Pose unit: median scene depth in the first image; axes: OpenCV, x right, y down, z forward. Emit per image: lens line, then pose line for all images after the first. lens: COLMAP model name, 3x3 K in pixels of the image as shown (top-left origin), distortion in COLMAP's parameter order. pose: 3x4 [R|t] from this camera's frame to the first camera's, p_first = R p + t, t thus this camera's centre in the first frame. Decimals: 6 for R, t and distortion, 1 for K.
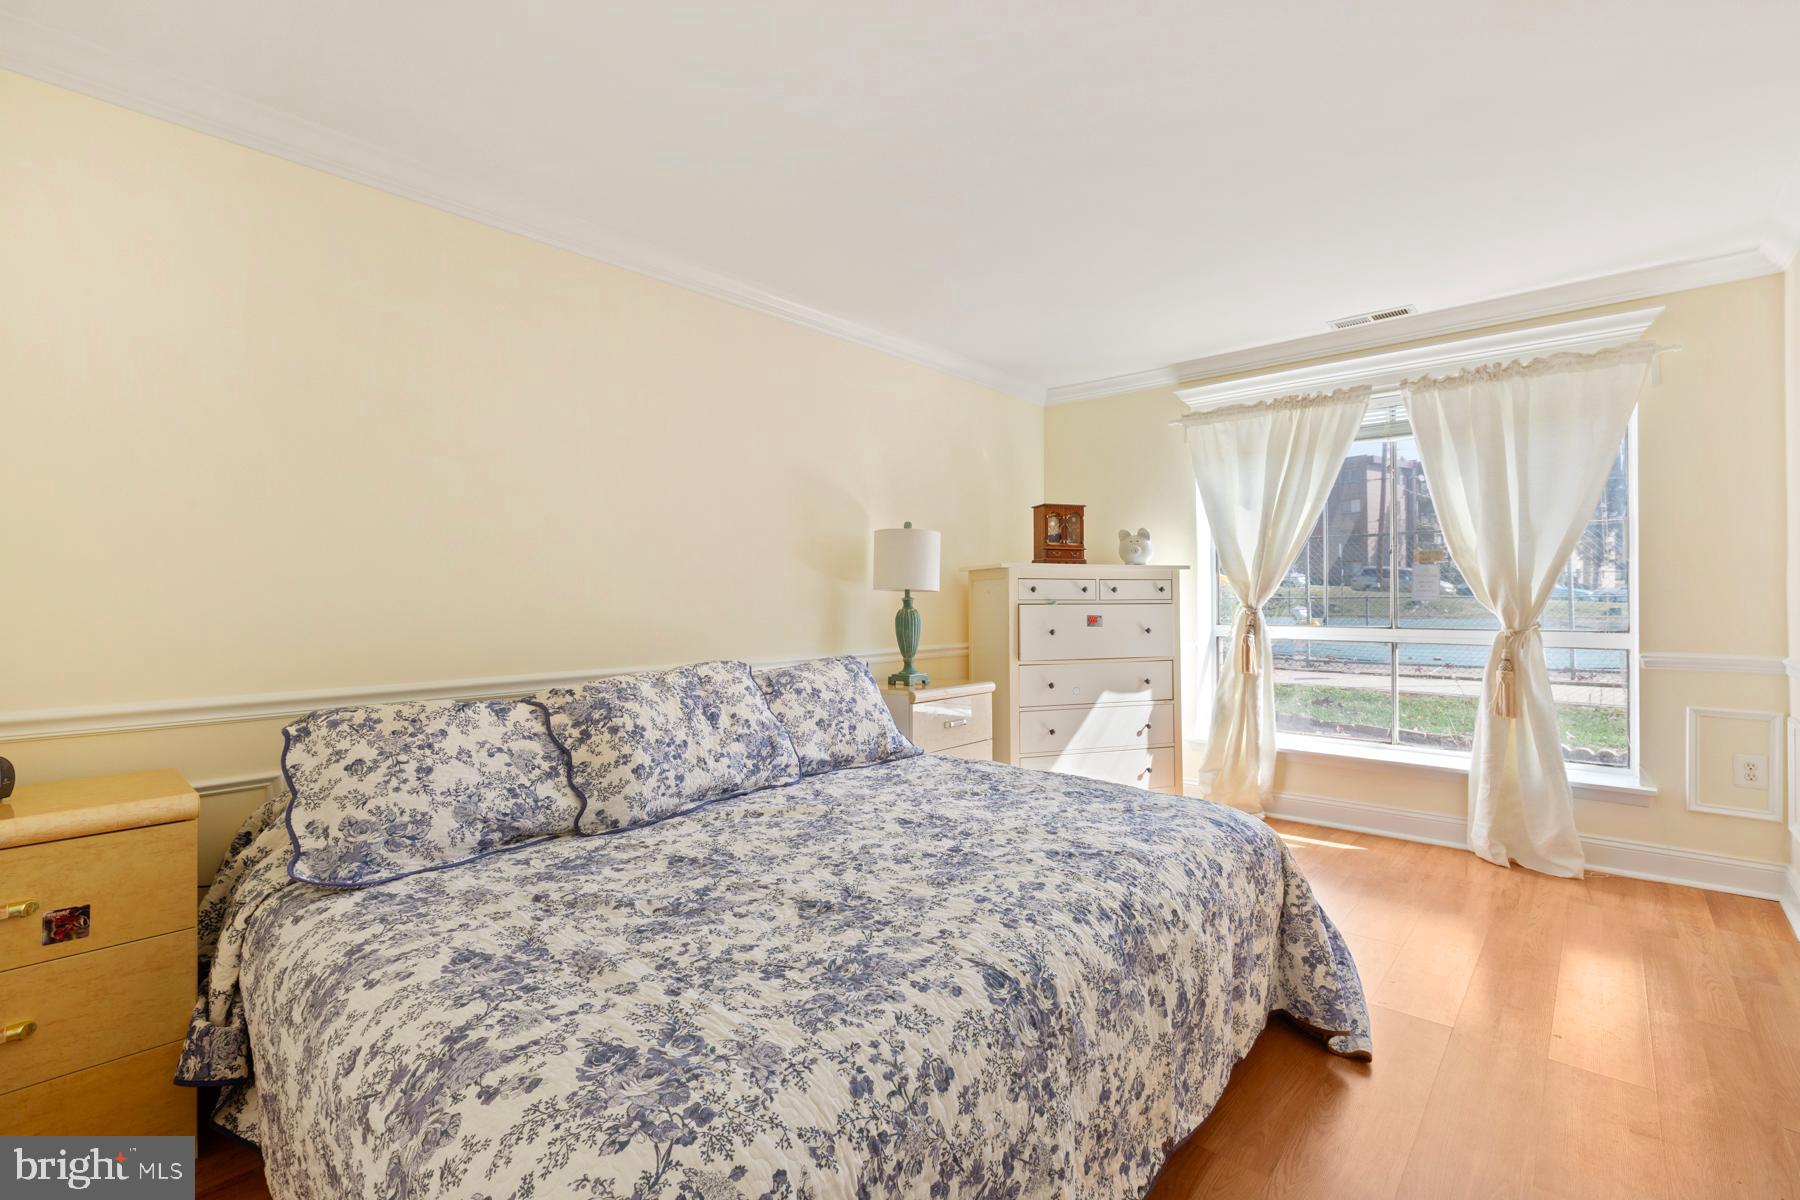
lens RADIAL K [[802.6, 0, 902.0], [0, 802.6, 599.4], [0, 0, 1]] dist [0.000377, 0.001249]
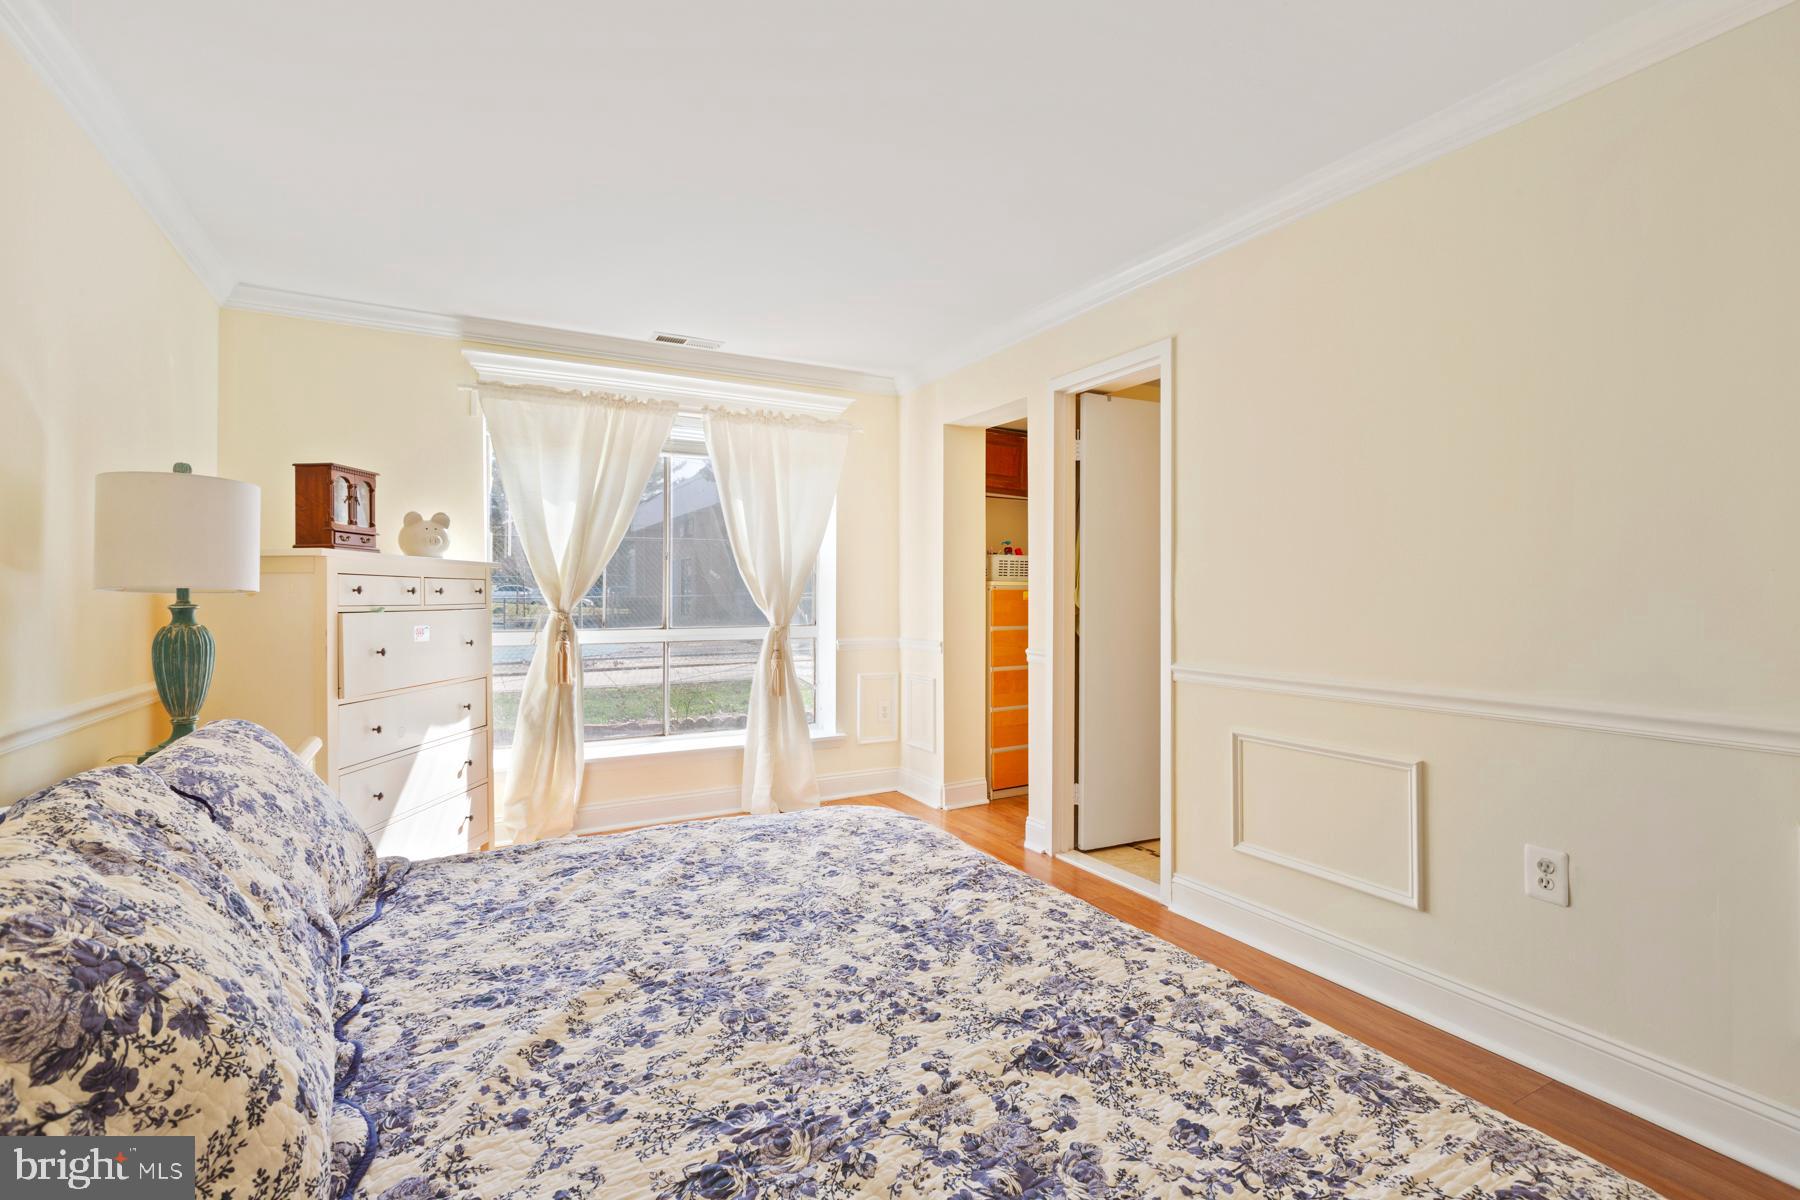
lens RADIAL K [[802.6, 0, 905.0], [0, 802.6, 593.4], [0, 0, 1]] dist [0.000377, 0.001249]
pose [[0.344463, 0.004939, 0.938787, -0.332287], [0.002951, 0.999976, -0.006343, -0.004351], [-0.938795, 0.004955, 0.344440, 0.362406]]
